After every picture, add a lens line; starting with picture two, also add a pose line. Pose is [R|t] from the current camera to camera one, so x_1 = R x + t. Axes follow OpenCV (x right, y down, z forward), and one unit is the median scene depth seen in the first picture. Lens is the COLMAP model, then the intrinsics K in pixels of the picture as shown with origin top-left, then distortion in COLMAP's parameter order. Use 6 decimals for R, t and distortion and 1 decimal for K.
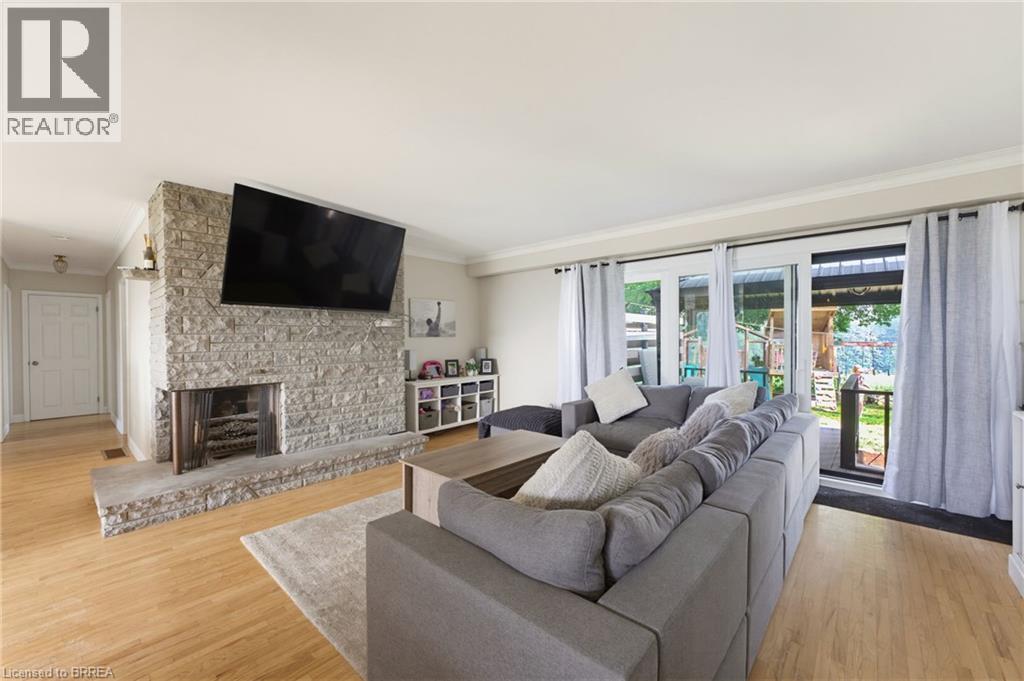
lens RADIAL K [[408.3, 0, 506.2], [0, 408.3, 341.4], [0, 0, 1]] dist [-0.021662, -0.000007]
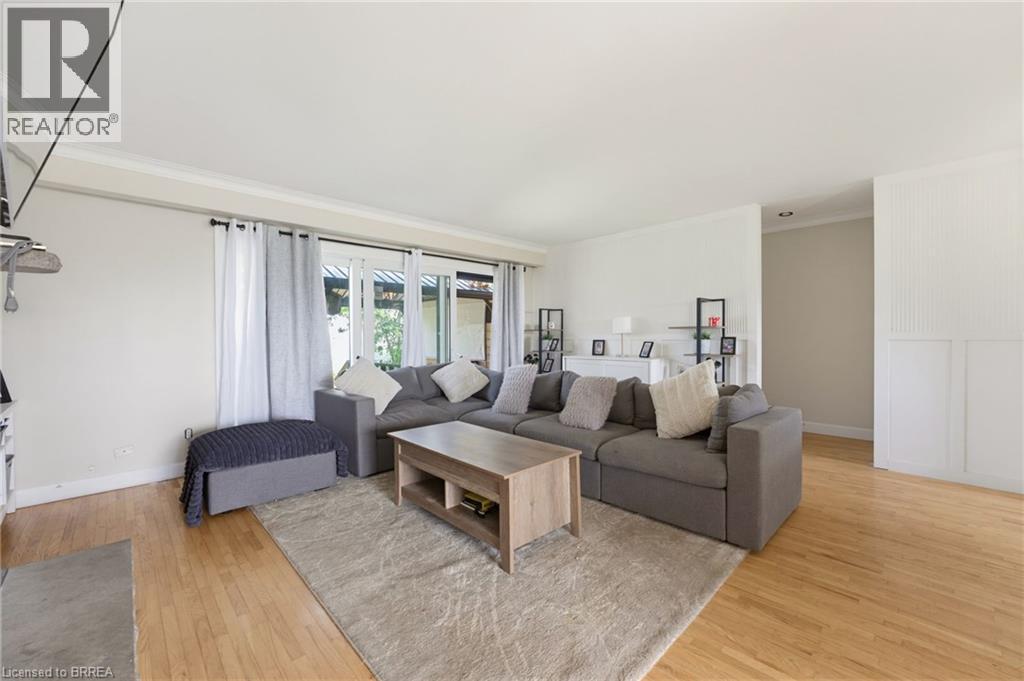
lens RADIAL K [[408.3, 0, 506.2], [0, 408.3, 341.4], [0, 0, 1]] dist [-0.021662, -0.000007]
pose [[0.070222, -0.015655, 0.997409, -0.624839], [0.003612, 0.999874, 0.015440, 0.016729], [-0.997525, 0.002519, 0.070270, 0.594948]]
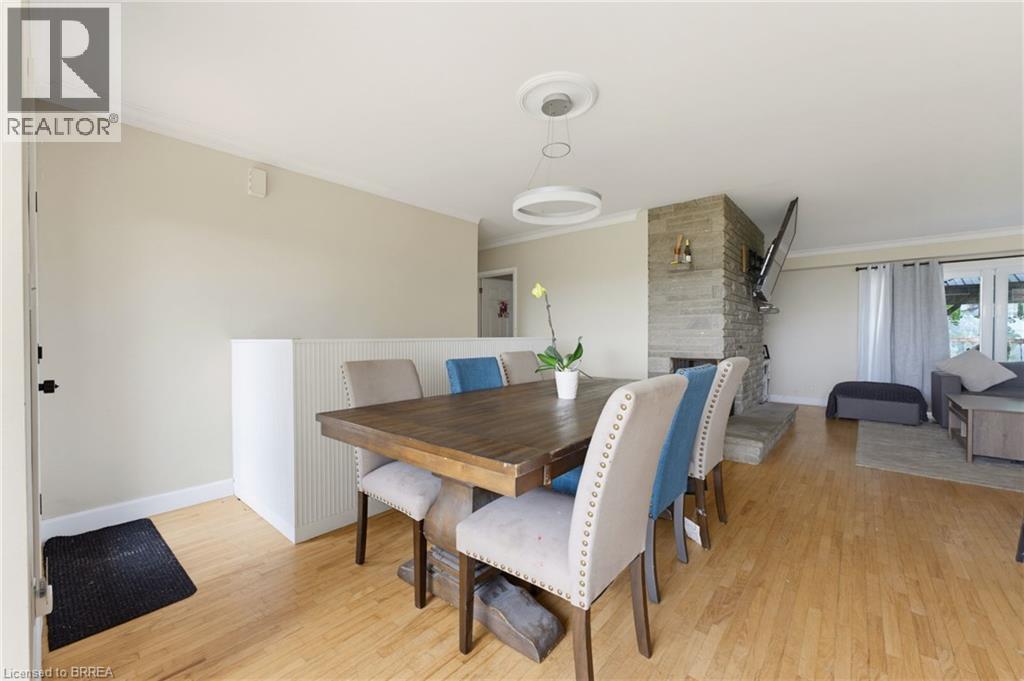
lens RADIAL K [[408.3, 0, 506.2], [0, 408.3, 341.4], [0, 0, 1]] dist [-0.021662, -0.000007]
pose [[0.999943, -0.005805, 0.008967, -1.122259], [0.005775, 0.999978, 0.003364, 0.032157], [-0.008986, -0.003312, 0.999954, -0.184490]]
